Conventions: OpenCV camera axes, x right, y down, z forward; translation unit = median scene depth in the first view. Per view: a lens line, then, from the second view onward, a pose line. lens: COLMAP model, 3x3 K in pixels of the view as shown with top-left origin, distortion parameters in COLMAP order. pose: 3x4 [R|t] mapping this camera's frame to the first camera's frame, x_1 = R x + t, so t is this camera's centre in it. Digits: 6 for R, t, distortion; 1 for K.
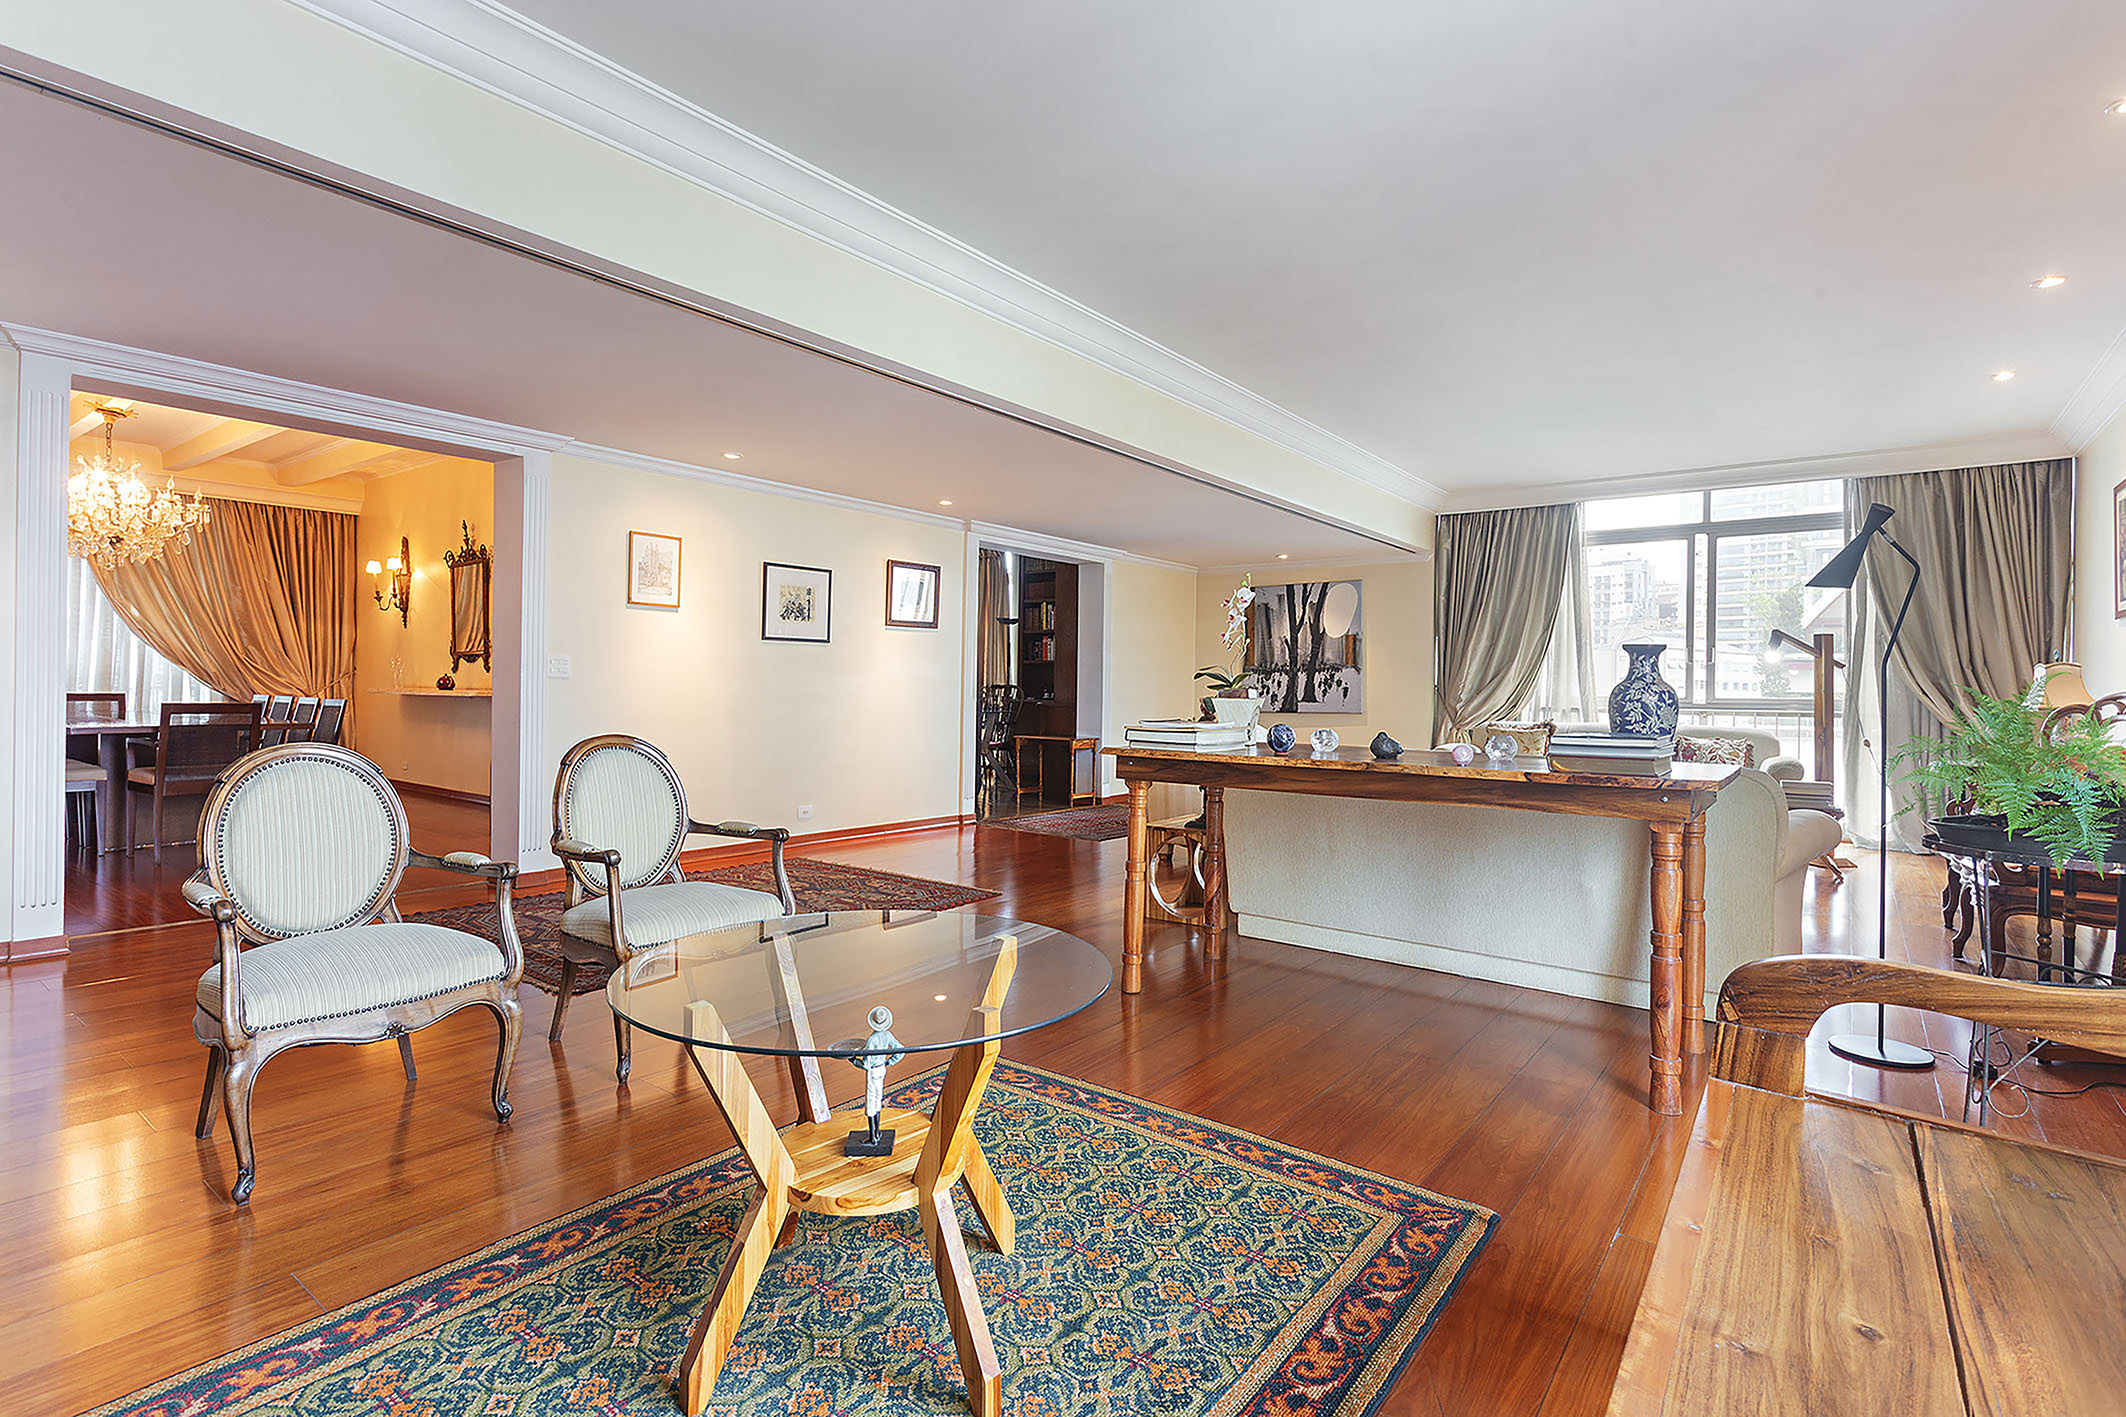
lens RADIAL K [[1020.2, 0, 1057.8], [0, 1020.2, 696.8], [0, 0, 1]] dist [0.002901, 0.000417]
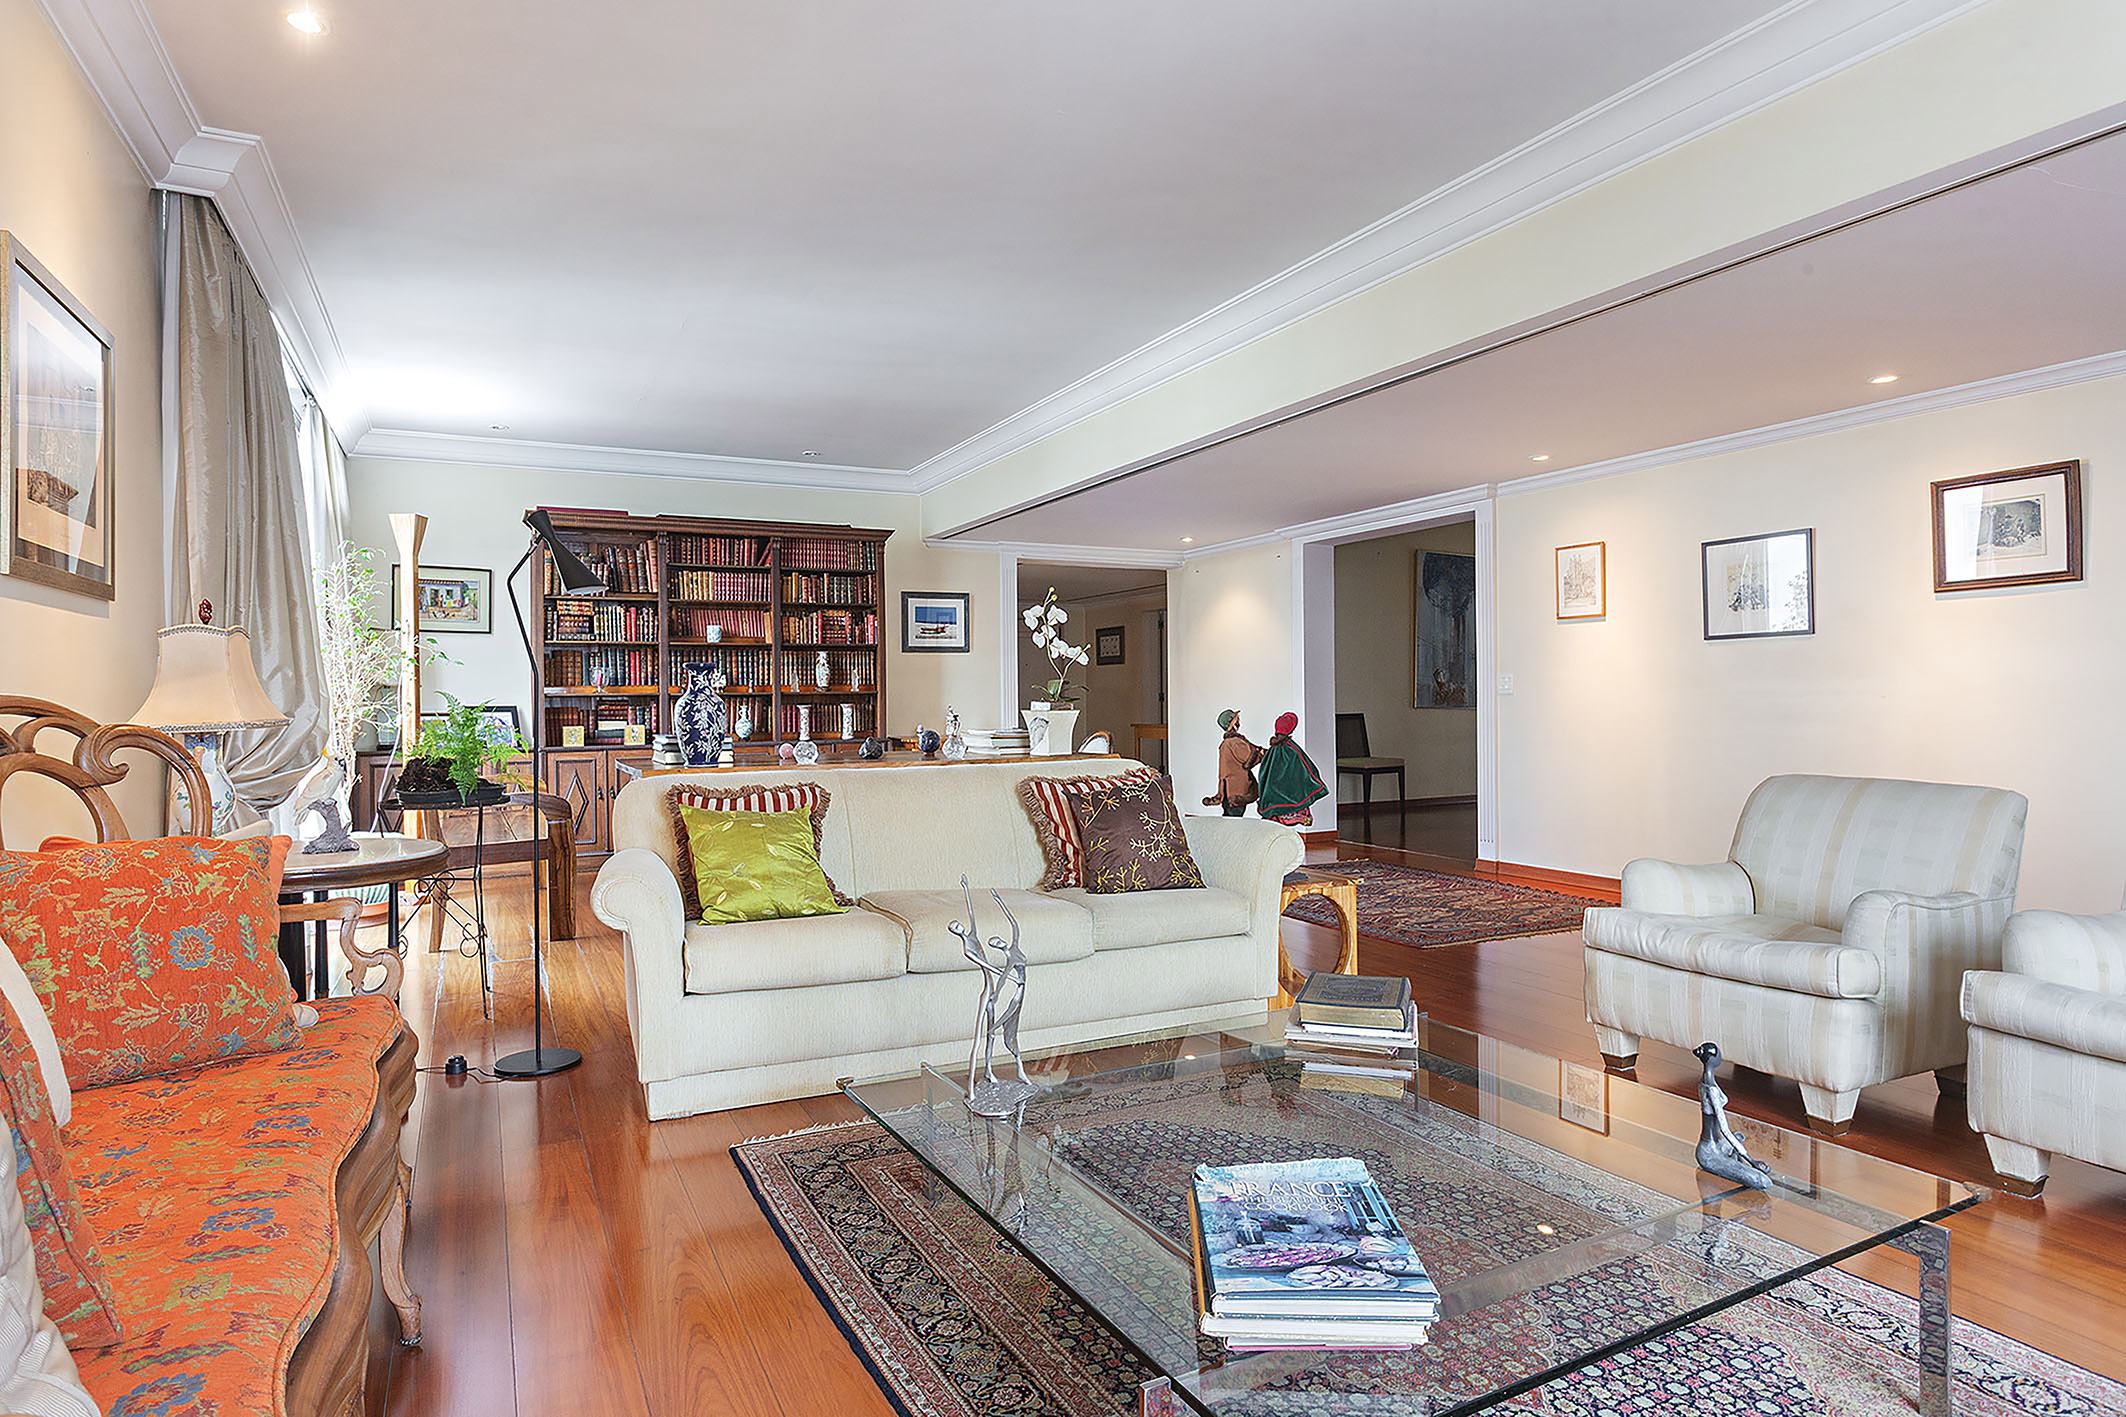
lens RADIAL K [[1193.2, 0, 1064.3], [0, 1193.2, 703.4], [0, 0, 1]] dist [-0.020063, -0.000101]
pose [[-0.443257, -0.006239, -0.896373, 0.637150], [-0.005612, 0.999975, -0.004184, -0.000422], [0.896377, 0.003176, -0.443281, 0.812369]]
